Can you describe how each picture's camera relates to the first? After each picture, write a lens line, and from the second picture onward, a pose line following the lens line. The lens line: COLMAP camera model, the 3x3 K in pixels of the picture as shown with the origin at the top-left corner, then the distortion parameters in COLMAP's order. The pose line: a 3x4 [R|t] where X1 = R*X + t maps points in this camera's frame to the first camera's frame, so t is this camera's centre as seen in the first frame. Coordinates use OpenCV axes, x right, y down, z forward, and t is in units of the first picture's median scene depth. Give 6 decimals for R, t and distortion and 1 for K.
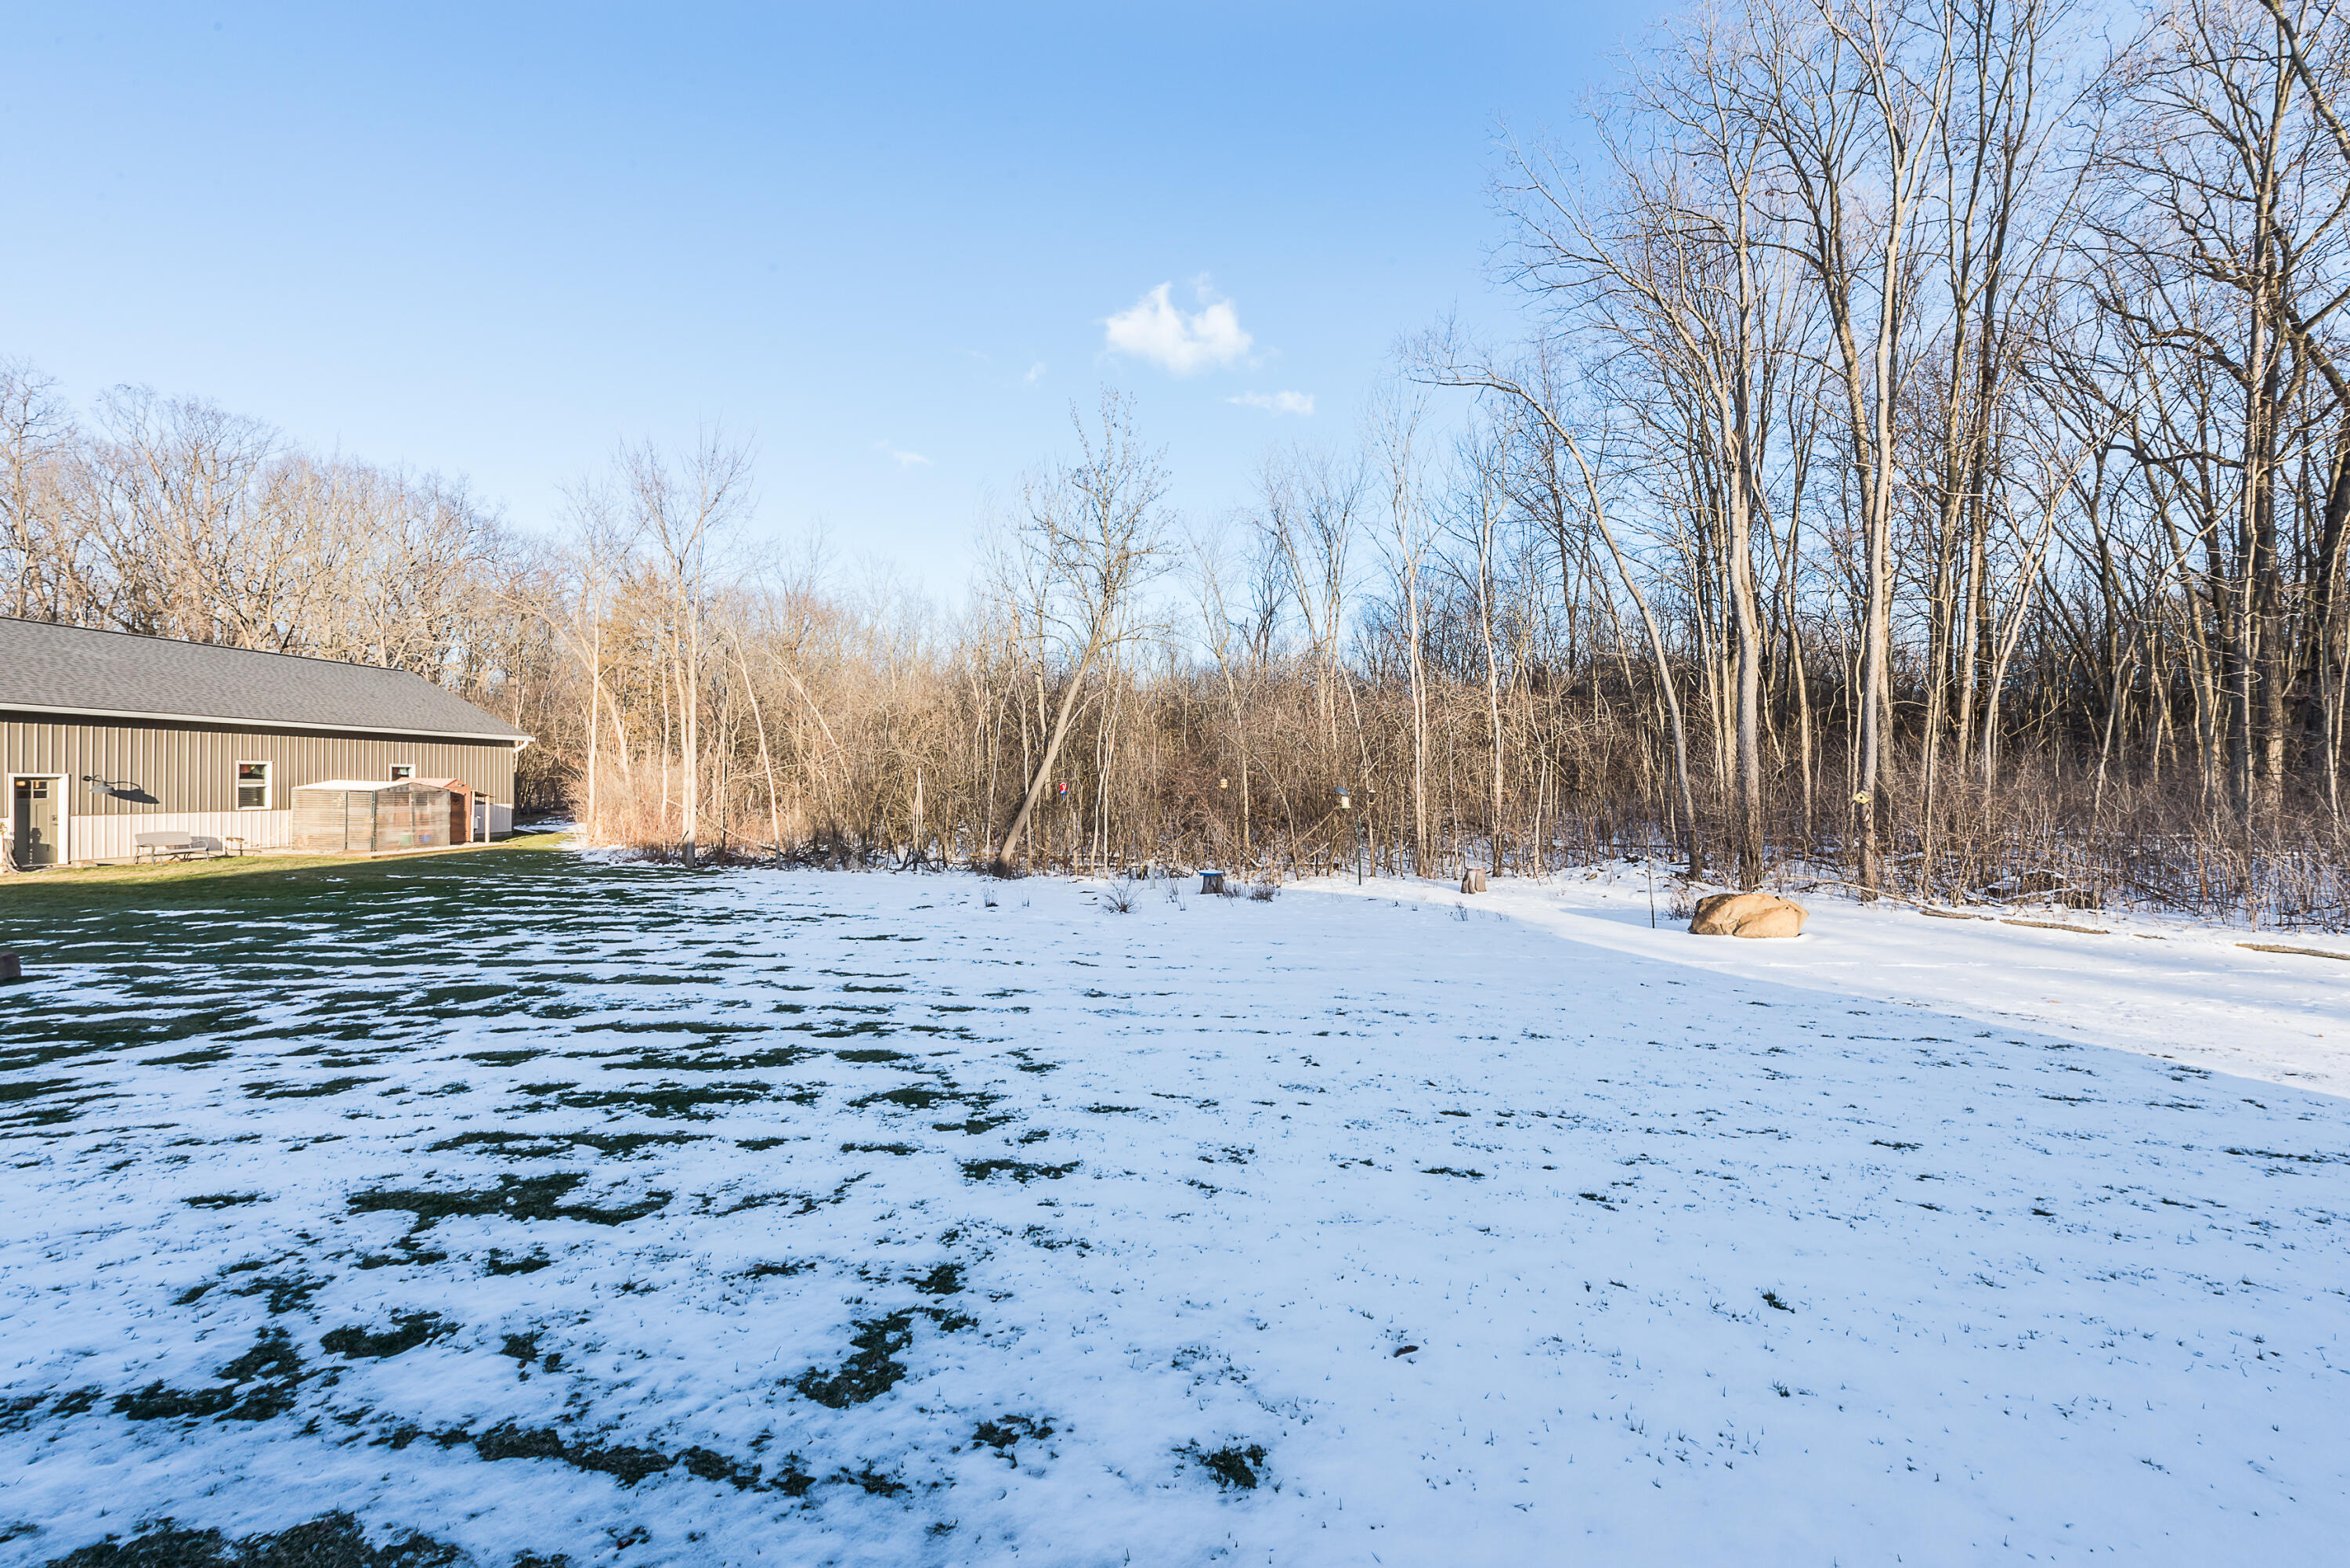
lens RADIAL K [[922.9, 0, 1175.0], [0, 922.9, 784.0], [0, 0, 1]] dist [-0.001729, -0.000777]
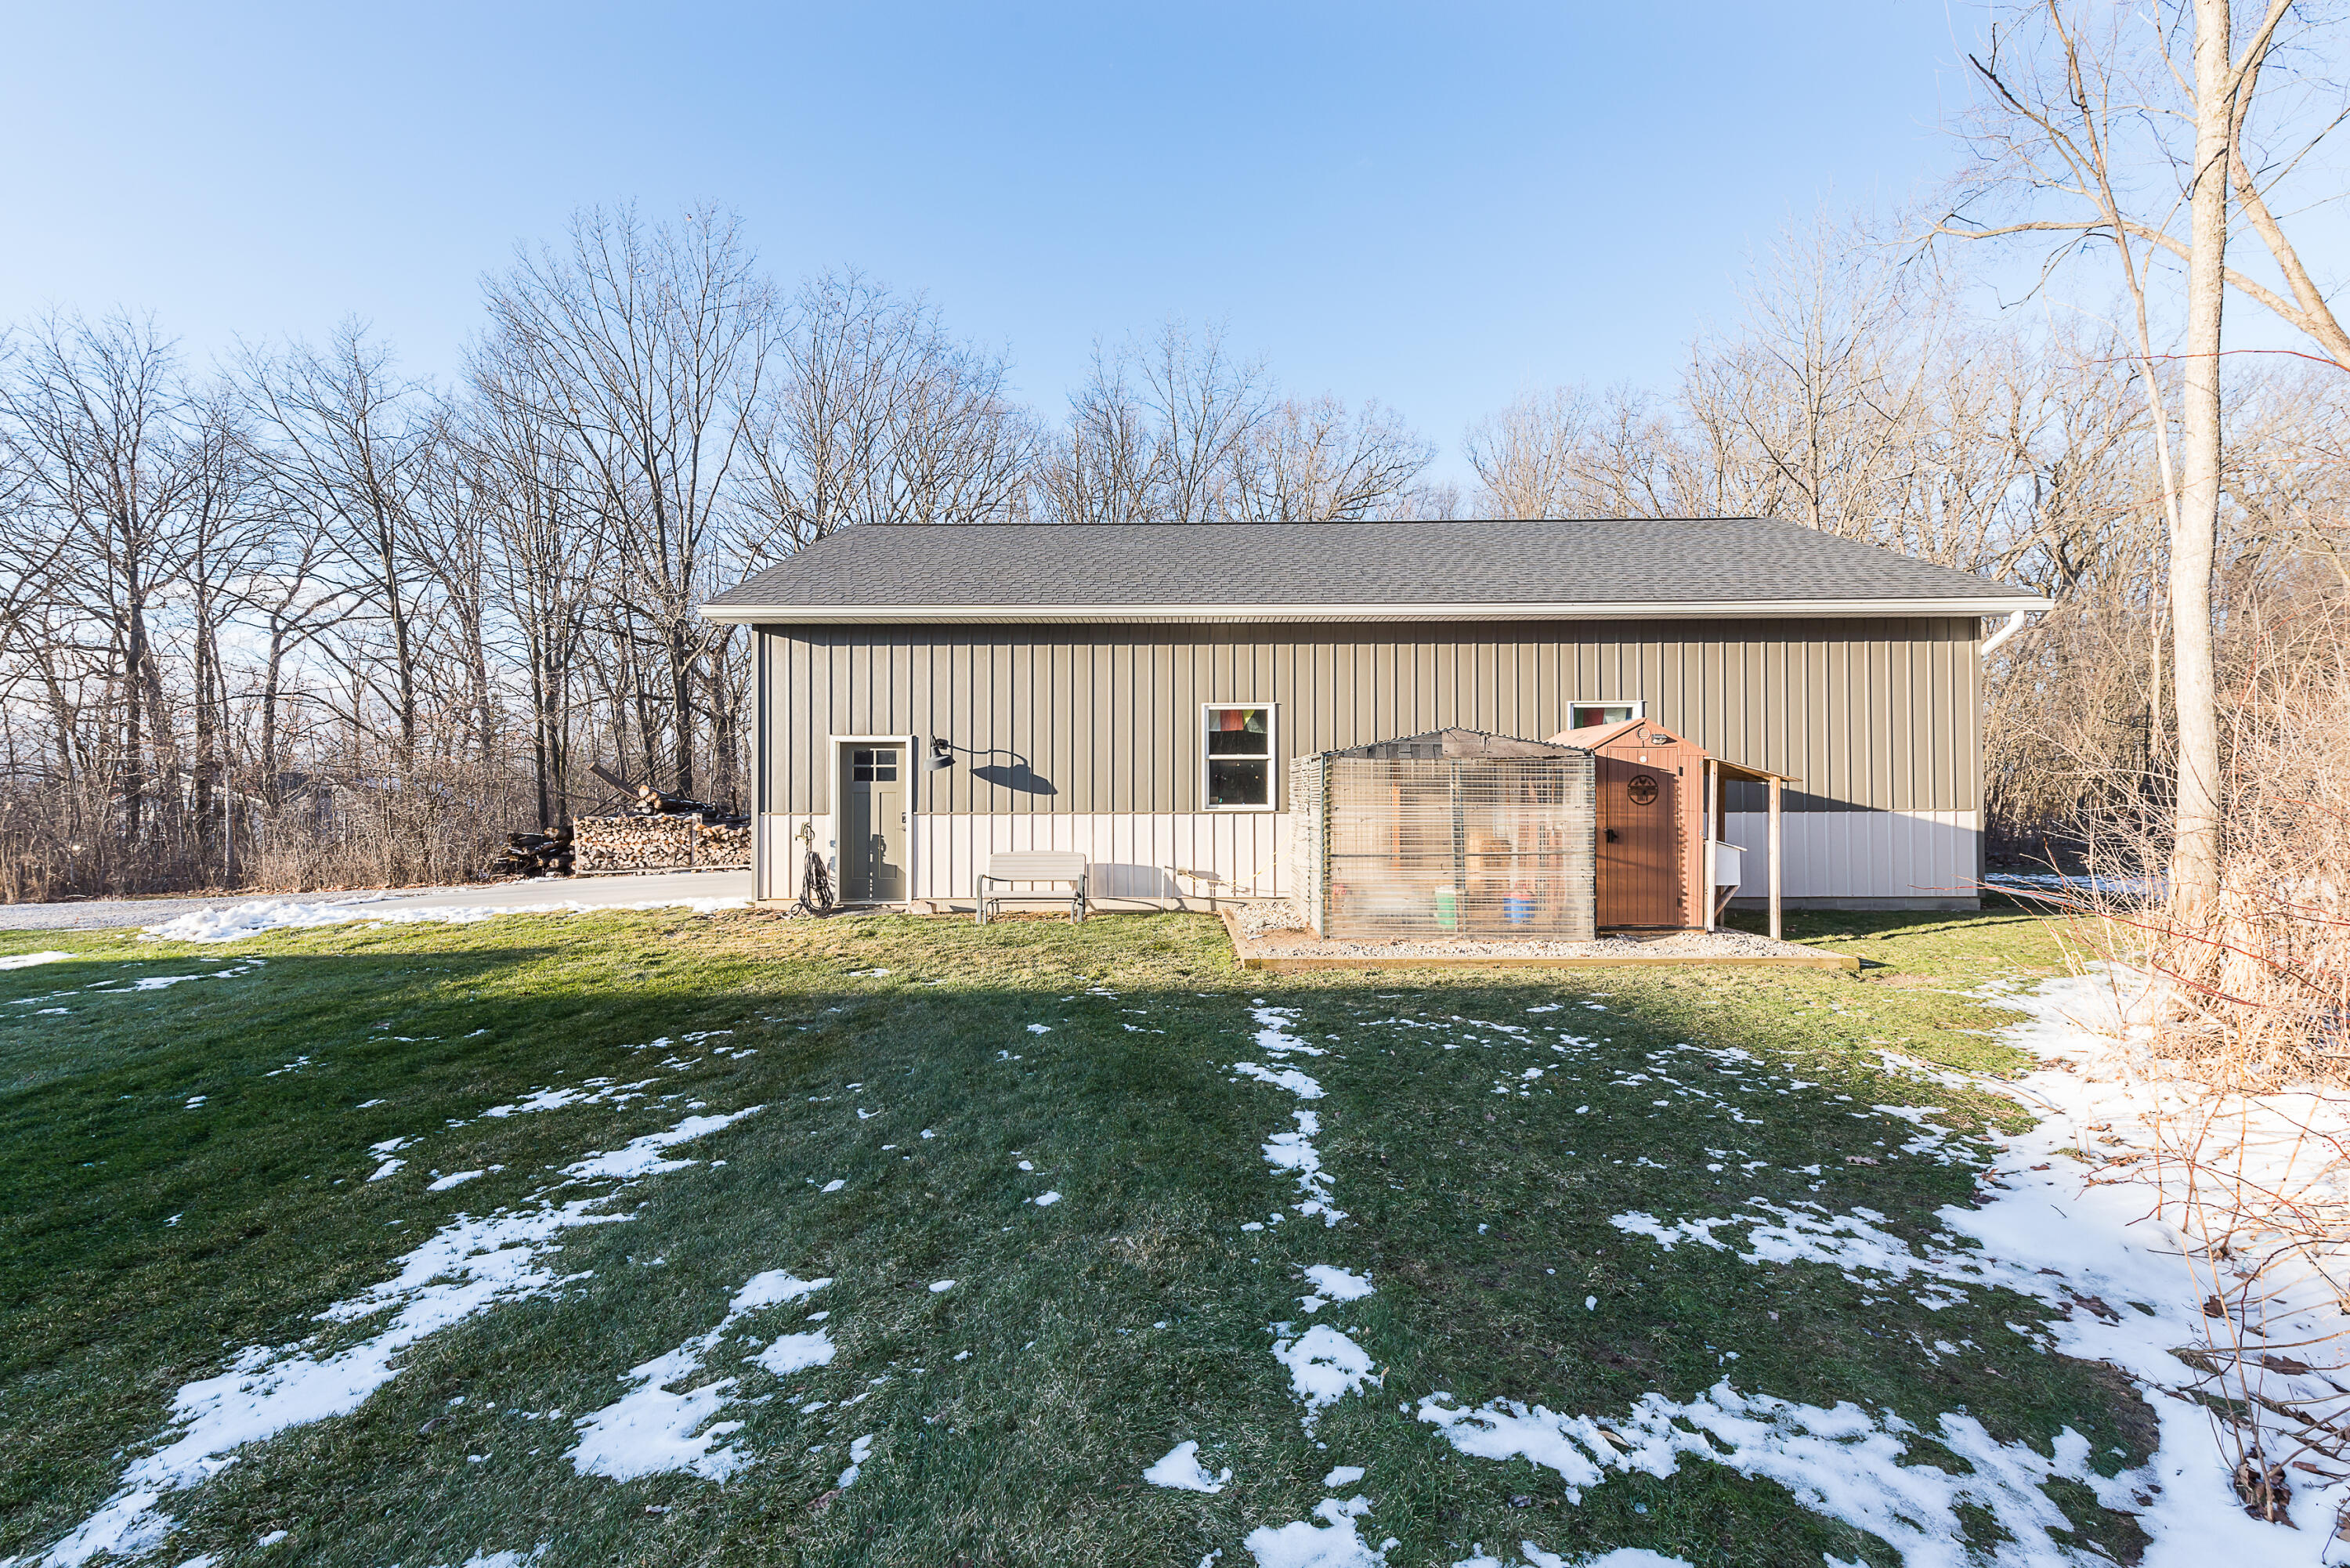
lens RADIAL K [[1017.8, 0, 1099.6], [0, 1017.8, 795.8], [0, 0, 1]] dist [-0.003172, -0.000560]
pose [[0.044769, -0.020944, -0.998778, -0.500543], [-0.000791, 0.999779, -0.021000, 0.029951], [0.998997, 0.001730, 0.044743, 0.891941]]
